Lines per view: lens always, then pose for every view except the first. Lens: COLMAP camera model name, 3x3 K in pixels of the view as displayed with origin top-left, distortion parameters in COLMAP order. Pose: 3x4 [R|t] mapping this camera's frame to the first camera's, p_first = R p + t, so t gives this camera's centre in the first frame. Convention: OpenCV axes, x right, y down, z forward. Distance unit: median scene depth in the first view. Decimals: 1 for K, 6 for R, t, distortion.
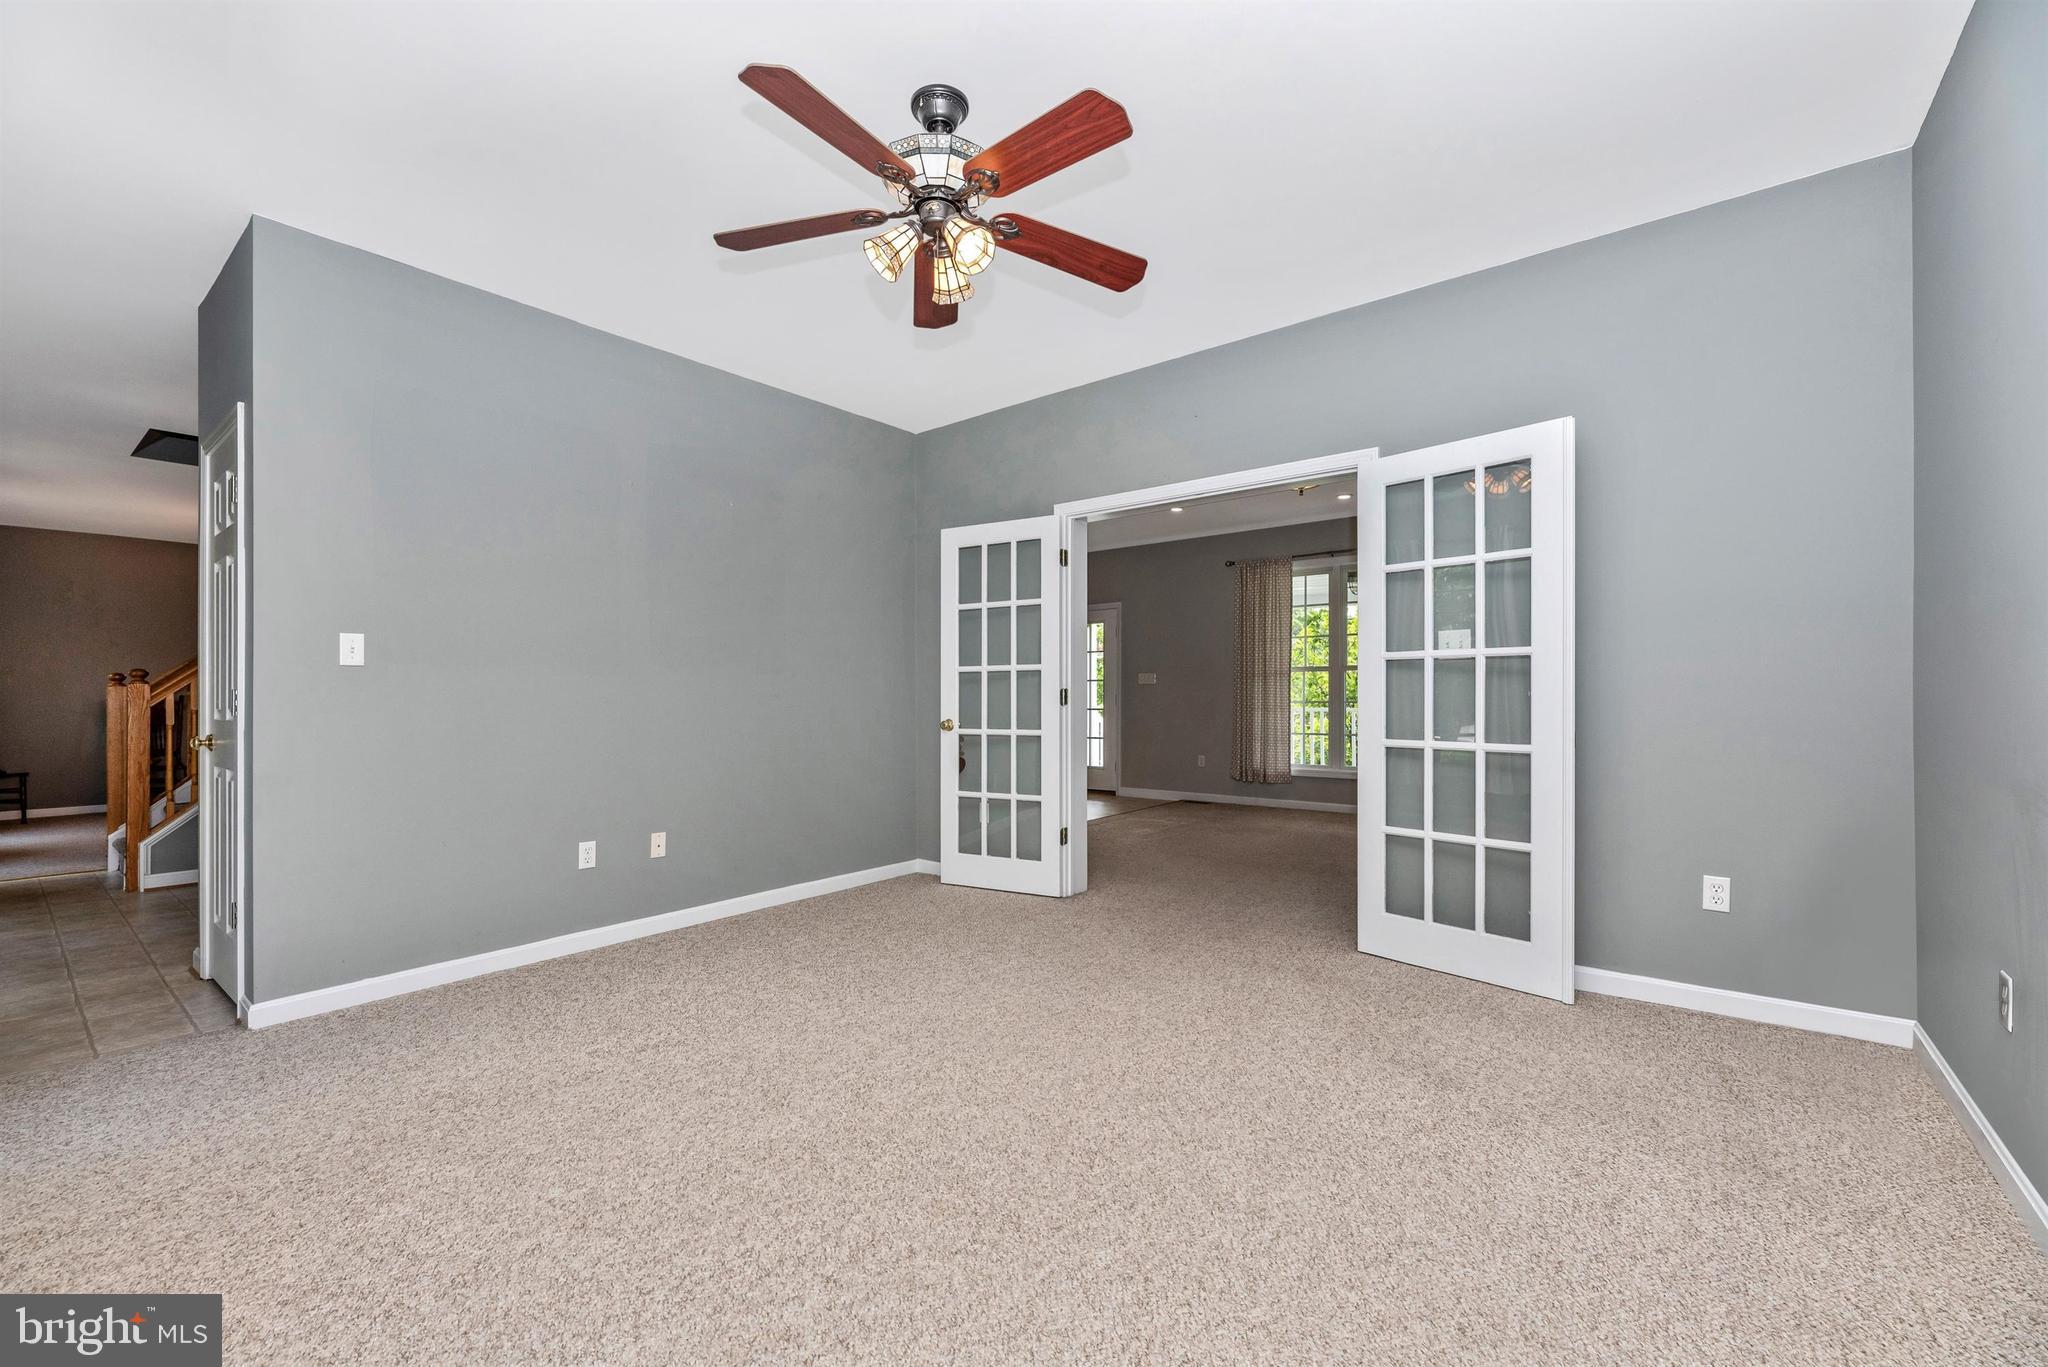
lens RADIAL K [[835.4, 0, 1004.1], [0, 835.4, 692.0], [0, 0, 1]] dist [-0.001813, 0.001555]
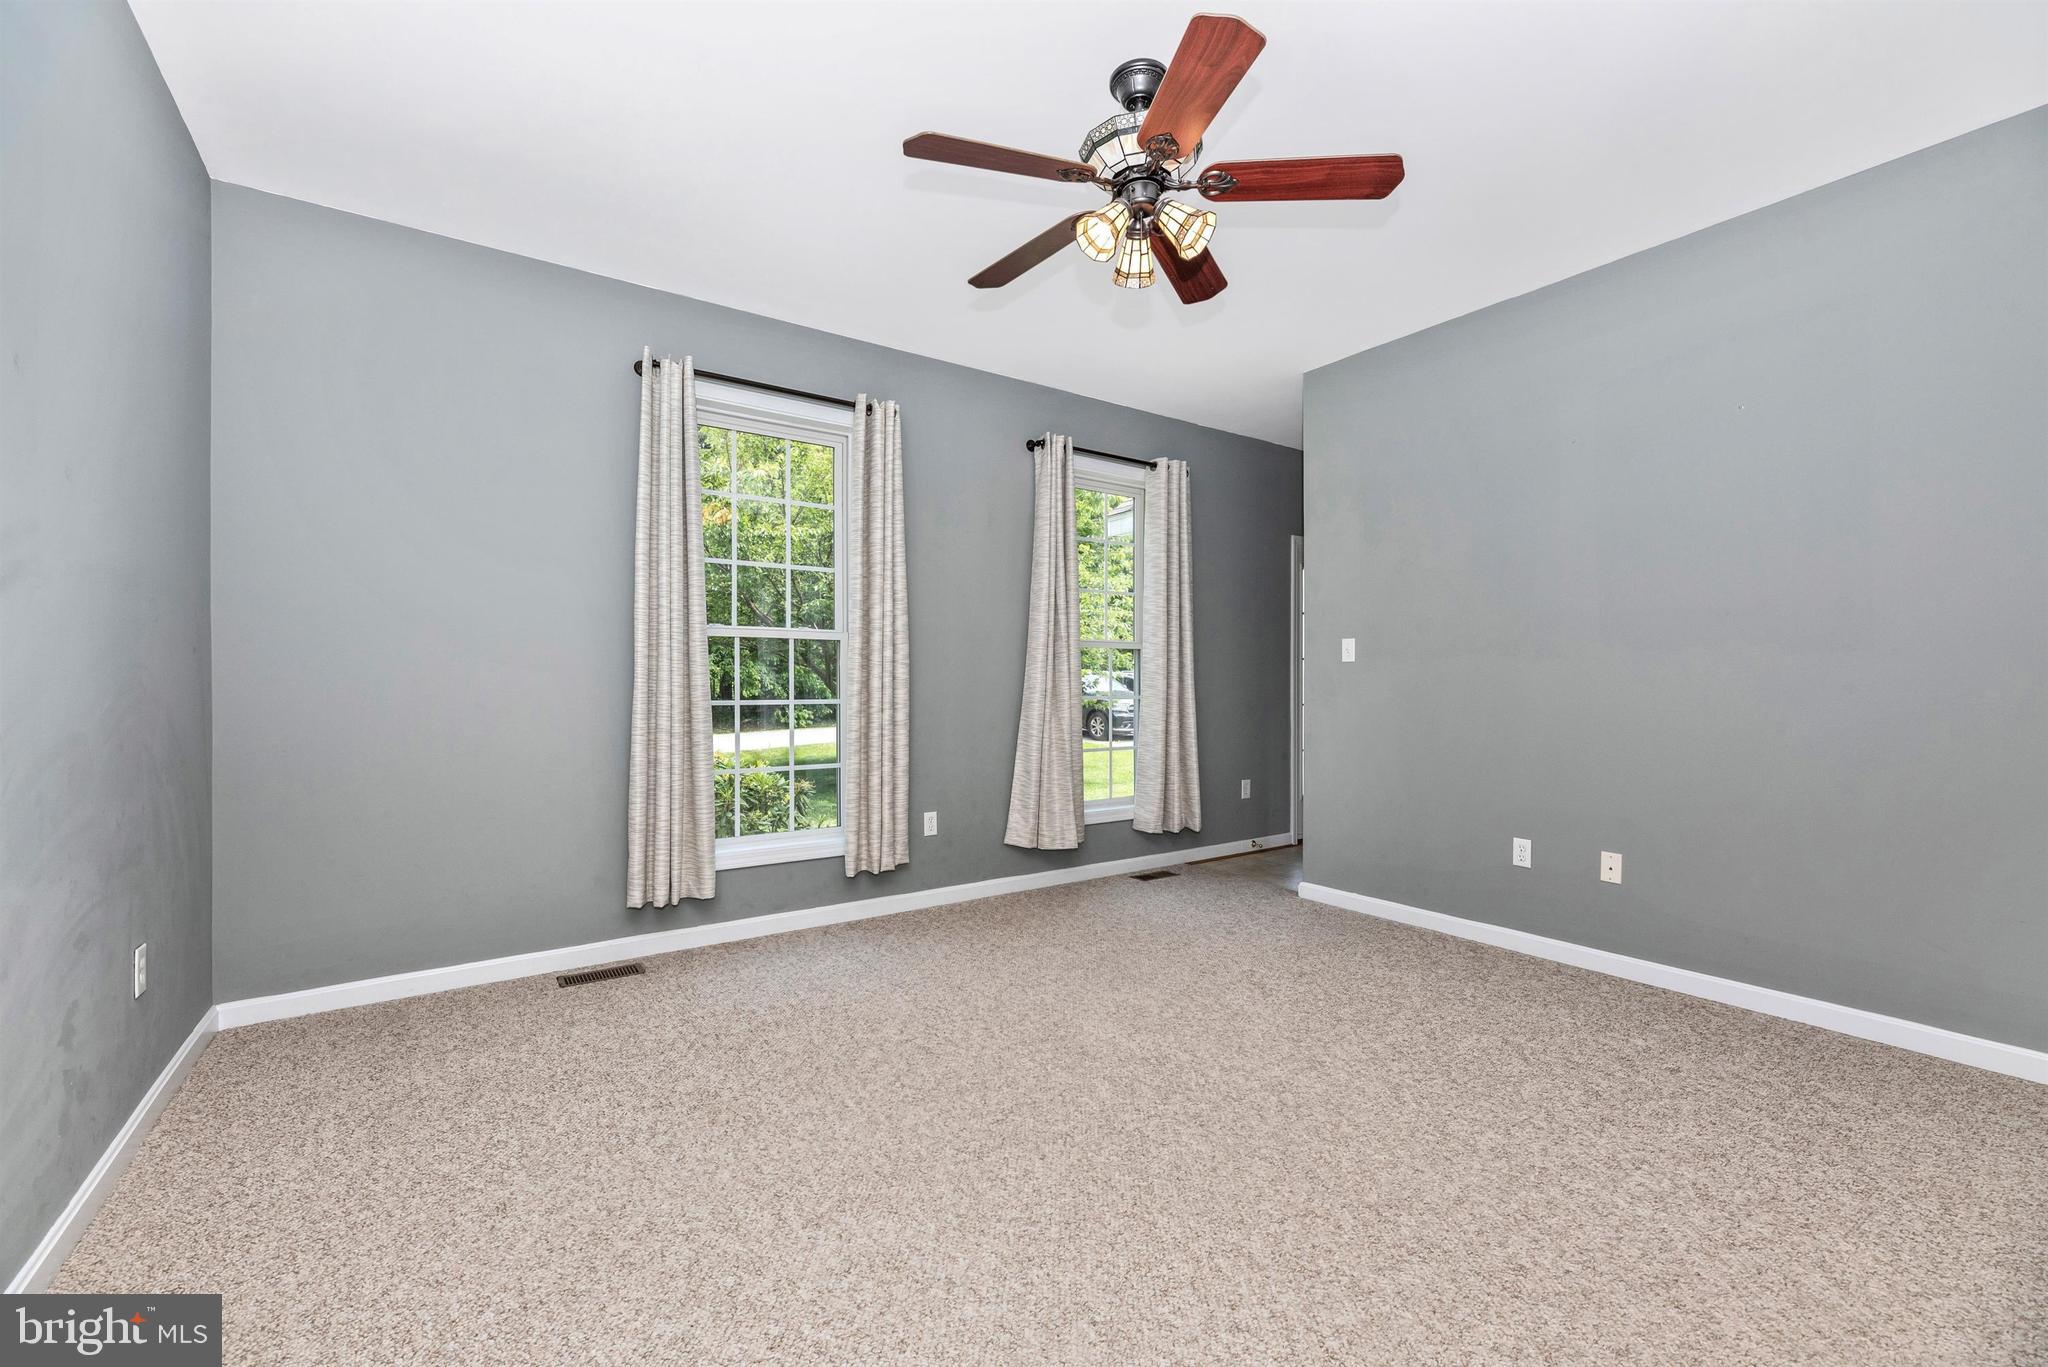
lens RADIAL K [[835.4, 0, 1039.8], [0, 835.4, 680.2], [0, 0, 1]] dist [-0.001813, 0.001555]
pose [[-0.264802, 0.004282, -0.964293, 0.693866], [0.005197, 0.999982, 0.003013, -0.008933], [0.964289, -0.004213, -0.264819, 0.890511]]
